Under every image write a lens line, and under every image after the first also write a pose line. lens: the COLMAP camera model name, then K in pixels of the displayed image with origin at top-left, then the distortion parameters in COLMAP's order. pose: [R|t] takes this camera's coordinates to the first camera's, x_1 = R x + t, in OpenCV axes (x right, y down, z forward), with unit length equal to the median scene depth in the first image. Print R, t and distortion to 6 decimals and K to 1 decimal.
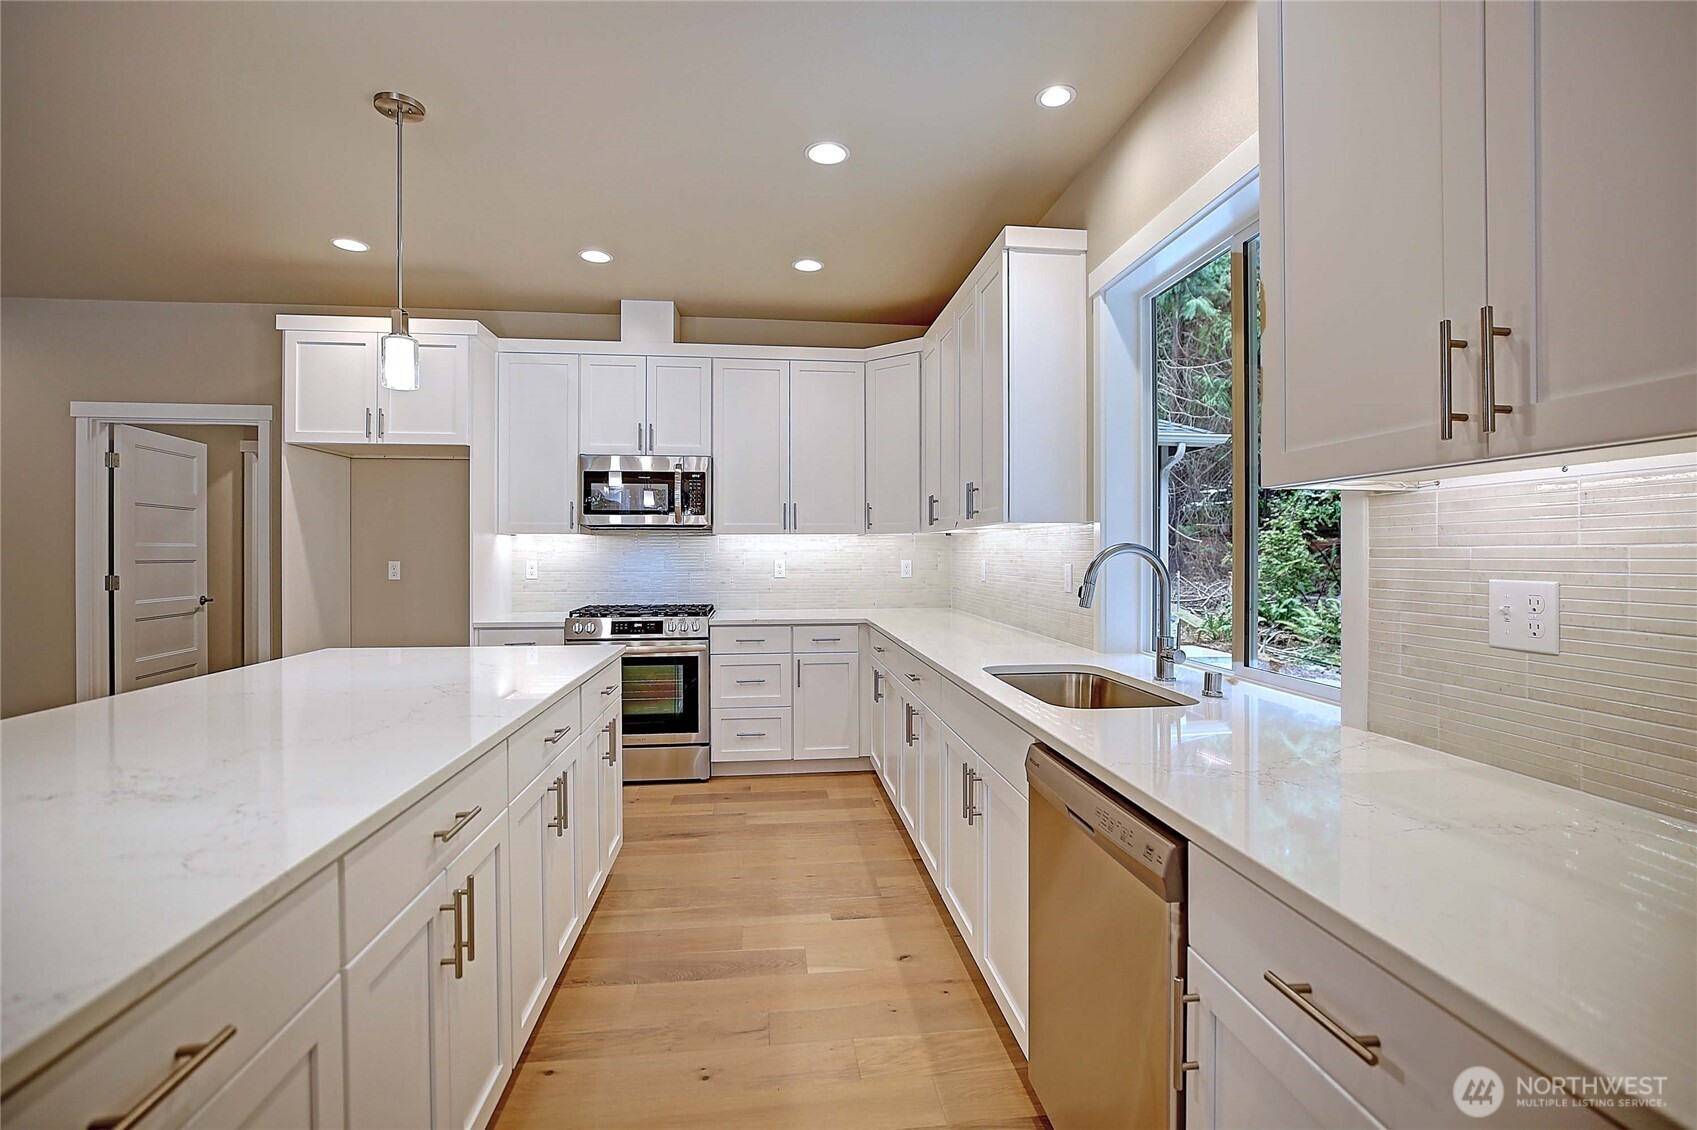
lens RADIAL K [[777.7, 0, 860.2], [0, 777.7, 551.0], [0, 0, 1]] dist [-0.020735, 0.000501]
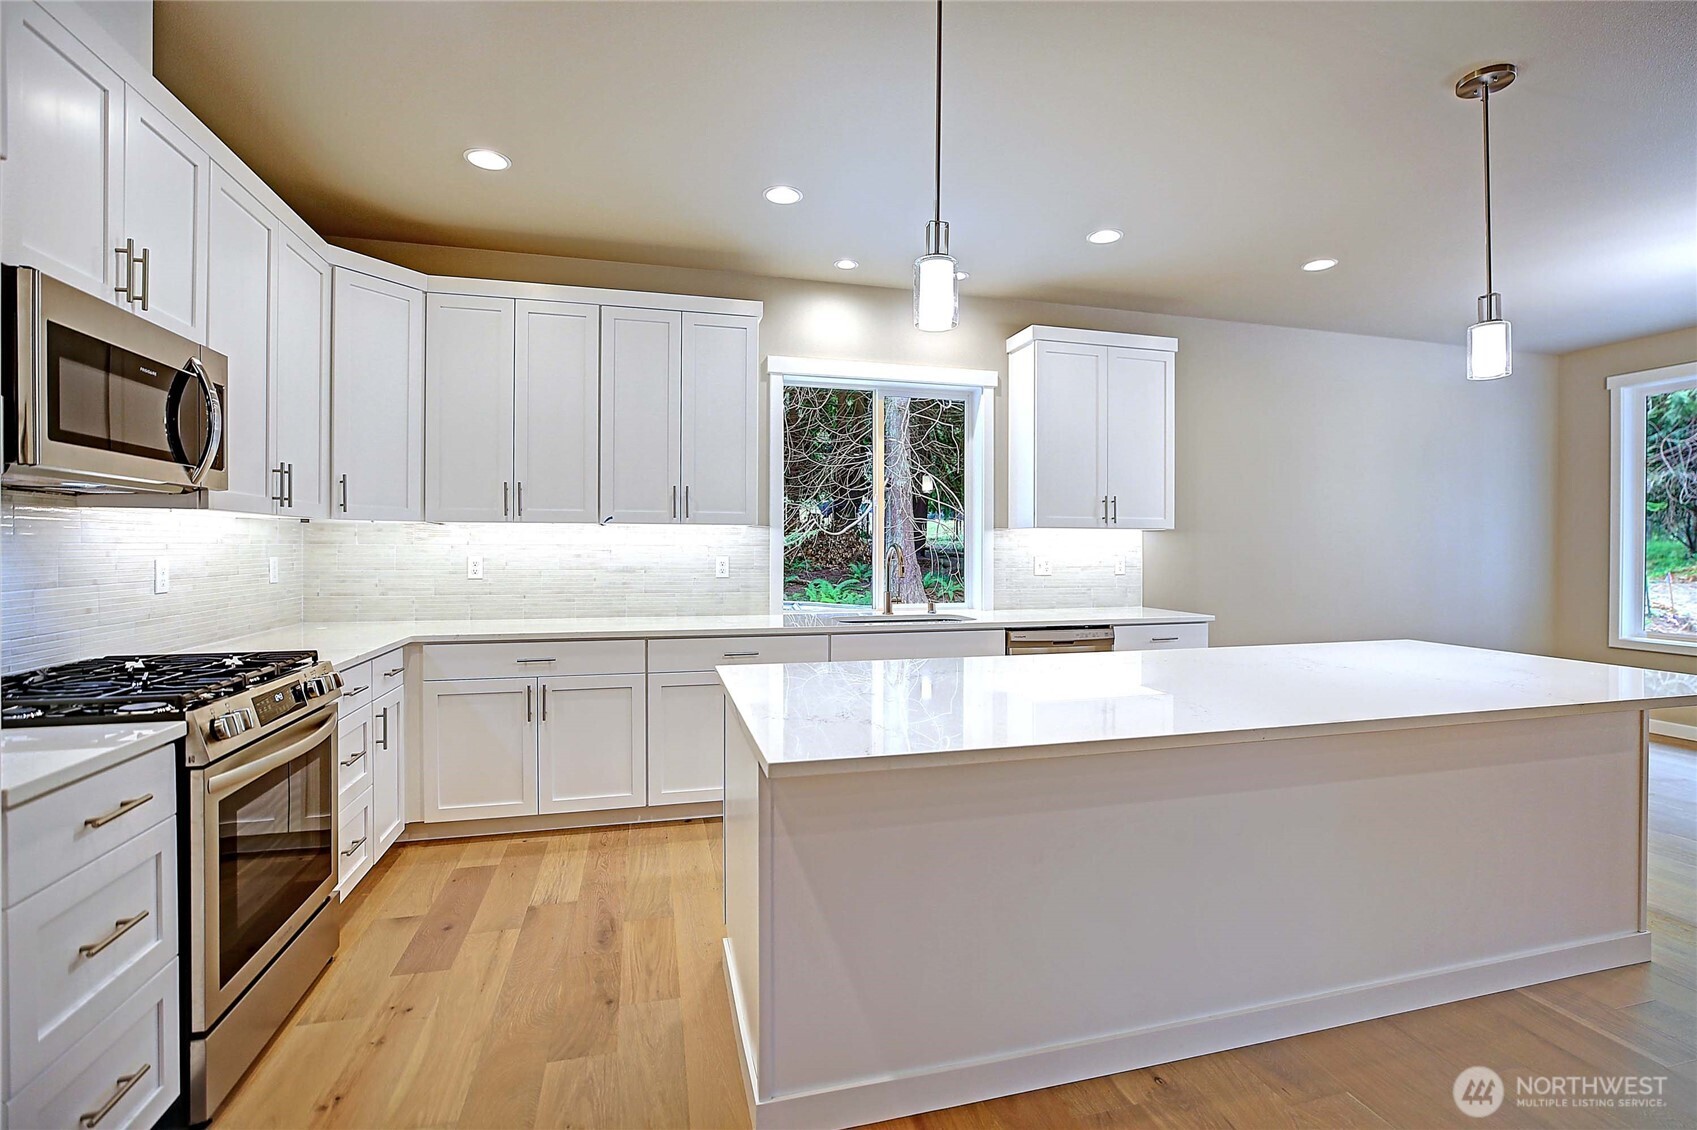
lens RADIAL K [[777.7, 0, 860.2], [0, 777.7, 551.0], [0, 0, 1]] dist [-0.020735, 0.000501]
pose [[-0.144964, -0.005522, 0.989422, -0.789162], [-0.007164, 0.999964, 0.004531, 0.000273], [-0.989411, -0.006431, -0.144998, 0.699715]]
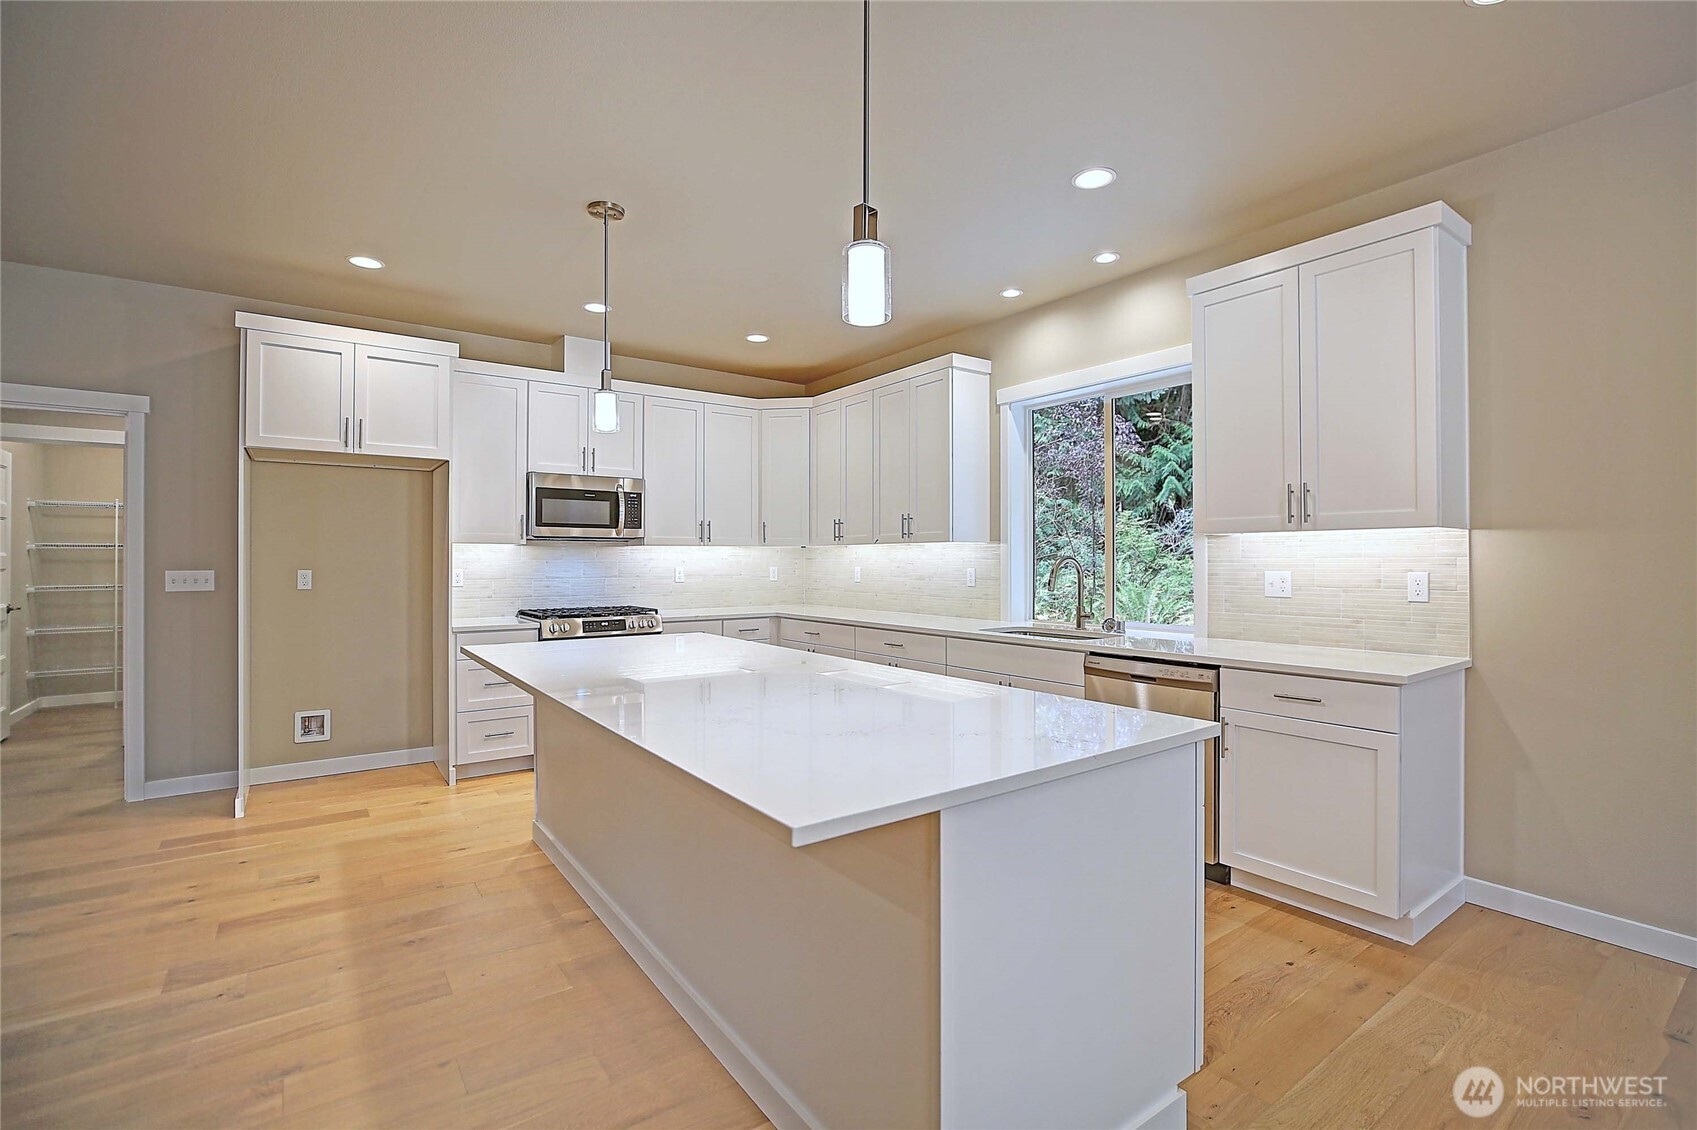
lens RADIAL K [[769.7, 0, 863.0], [0, 769.7, 555.9], [0, 0, 1]] dist [-0.034574, 0.011866]
pose [[0.871046, 0.002452, 0.491195, -0.501930], [-0.000437, 0.999991, -0.004218, -0.001150], [-0.491201, 0.003459, 0.871039, -0.181552]]
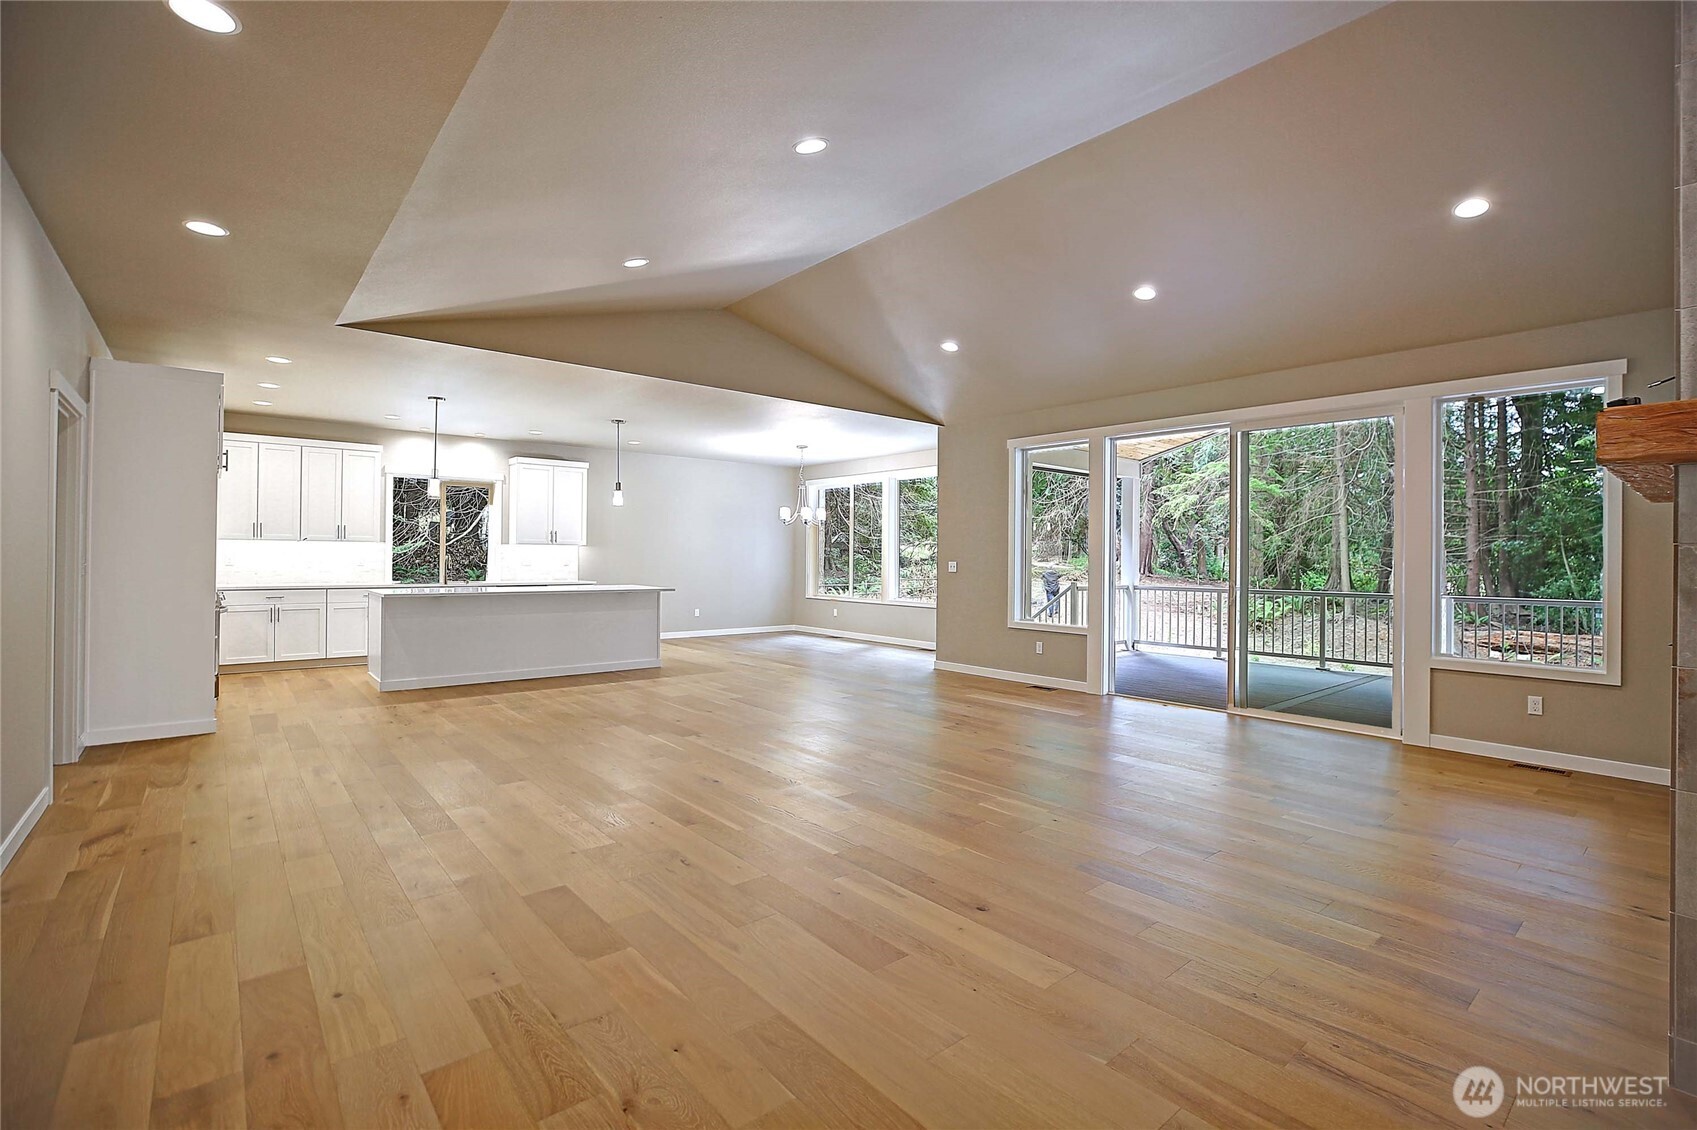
lens RADIAL K [[774.6, 0, 848.5], [0, 774.6, 565.0], [0, 0, 1]] dist [-0.023425, 0.000130]
pose [[-0.538927, -0.010726, 0.842284, -2.301309], [-0.011331, 0.999921, 0.005484, 0.008424], [-0.842276, -0.006589, -0.539006, 0.732252]]
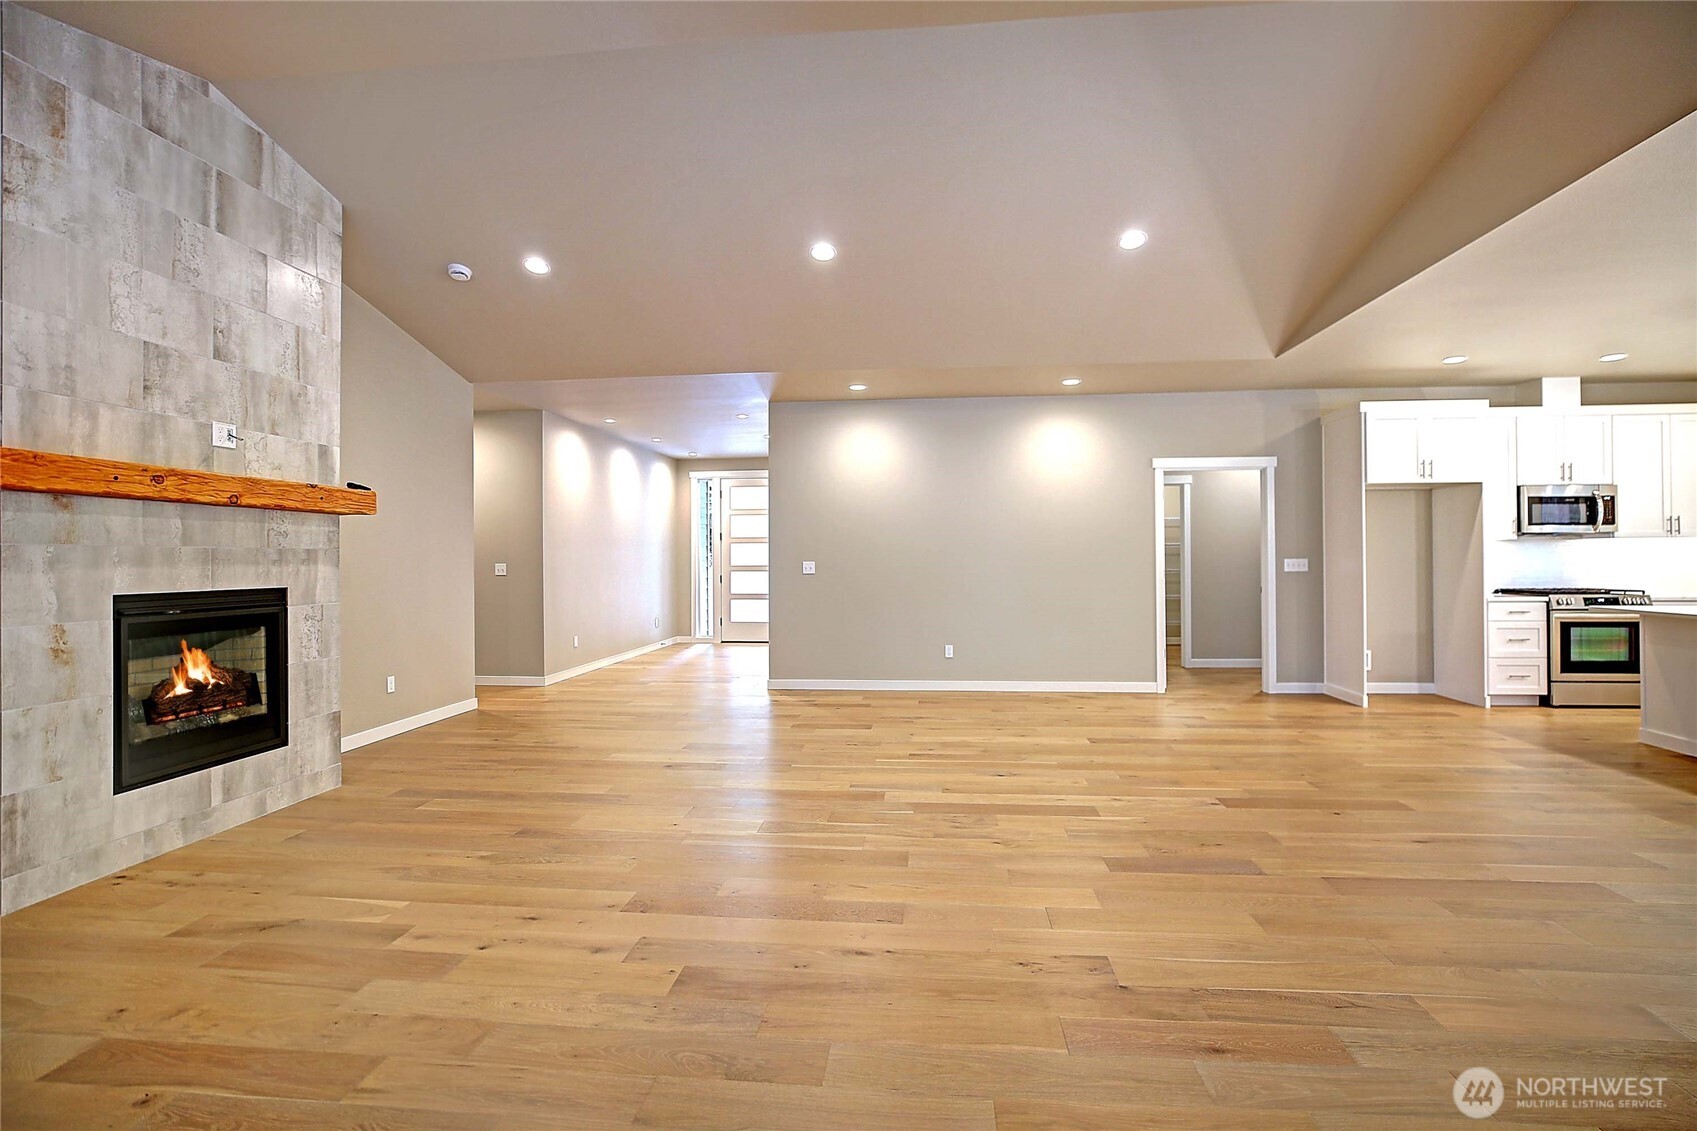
lens RADIAL K [[769.7, 0, 863.0], [0, 769.7, 556.4], [0, 0, 1]] dist [-0.034574, 0.011866]
pose [[0.975624, -0.006695, -0.219348, -1.317920], [0.006506, 0.999978, -0.001582, 0.005223], [0.219354, 0.000117, 0.975645, -0.697086]]
